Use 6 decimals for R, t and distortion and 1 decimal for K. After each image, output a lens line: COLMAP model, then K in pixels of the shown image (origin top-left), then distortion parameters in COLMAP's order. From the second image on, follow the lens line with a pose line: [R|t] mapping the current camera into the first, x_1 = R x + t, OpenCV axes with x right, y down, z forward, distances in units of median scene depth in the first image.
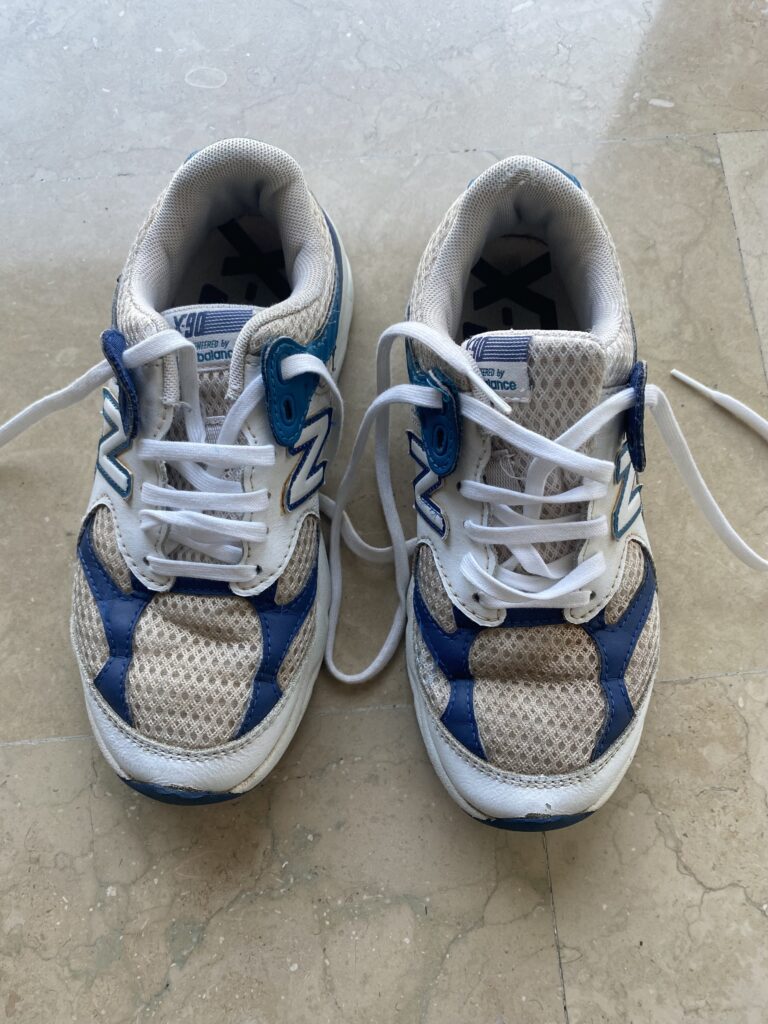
lens RADIAL K [[783.4, 0, 384.0], [0, 783.4, 512.0], [0, 0, 1]] dist [0.061777, -0.063566]
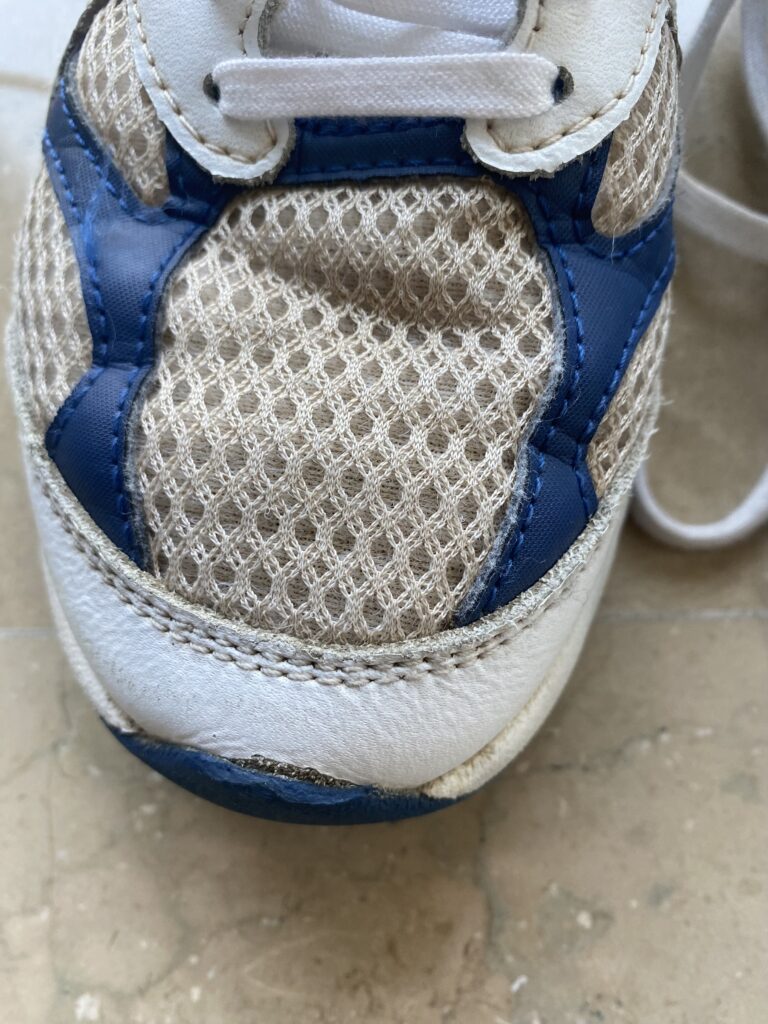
lens RADIAL K [[767.6, 0, 384.0], [0, 767.6, 512.0], [0, 0, 1]] dist [-0.011463, -0.012047]
pose [[0.996490, 0.051195, -0.066239, -0.199104], [-0.051904, 0.998611, -0.009029, 0.244315], [0.065684, 0.012436, 0.997763, 0.686982]]
